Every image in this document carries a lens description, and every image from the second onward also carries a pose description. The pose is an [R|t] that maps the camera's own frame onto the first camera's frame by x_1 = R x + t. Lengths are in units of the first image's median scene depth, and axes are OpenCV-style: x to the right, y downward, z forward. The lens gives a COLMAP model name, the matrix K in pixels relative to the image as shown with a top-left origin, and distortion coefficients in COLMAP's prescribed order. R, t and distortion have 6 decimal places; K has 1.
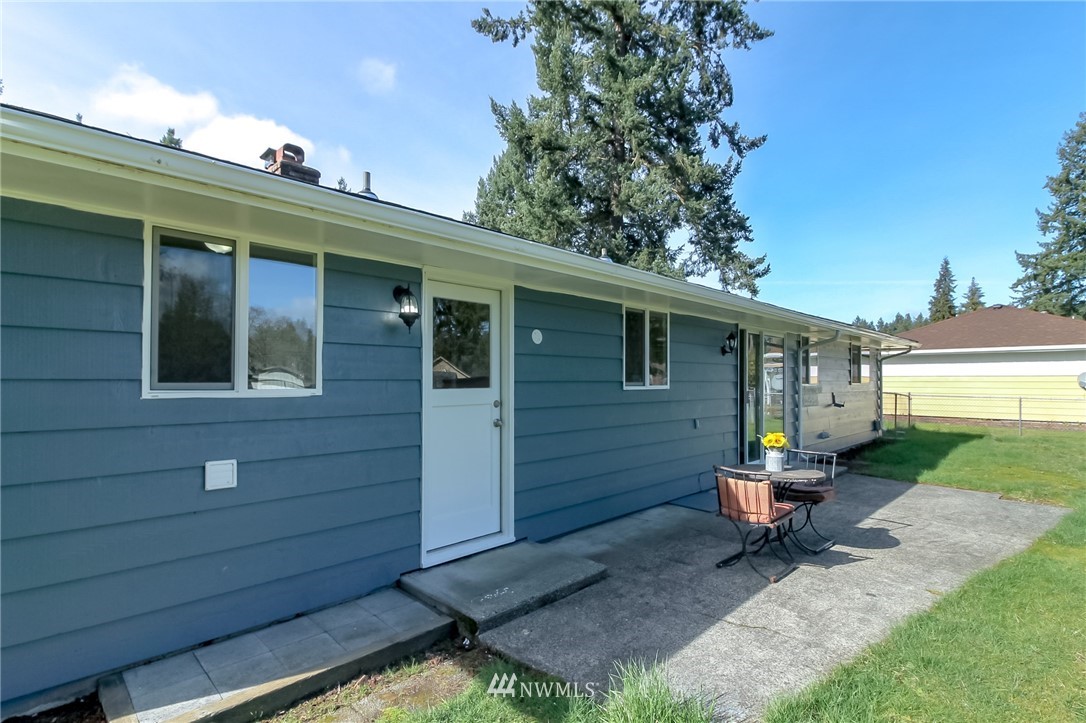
lens RADIAL K [[518.1, 0, 547.8], [0, 518.1, 369.7], [0, 0, 1]] dist [-0.000523, -0.000633]
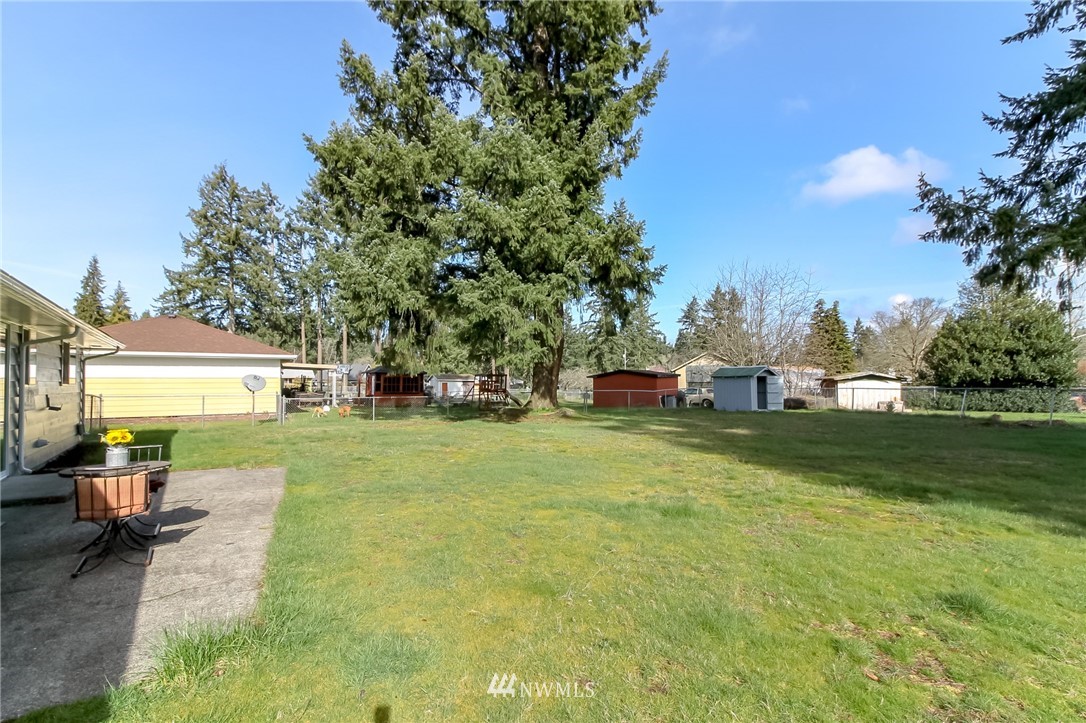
lens RADIAL K [[518.1, 0, 547.8], [0, 518.1, 369.7], [0, 0, 1]] dist [-0.000523, -0.000633]
pose [[0.174479, 0.021361, 0.984429, -0.186068], [-0.015706, 0.999698, -0.018909, 0.004893], [-0.984536, -0.012162, 0.174761, 0.000539]]
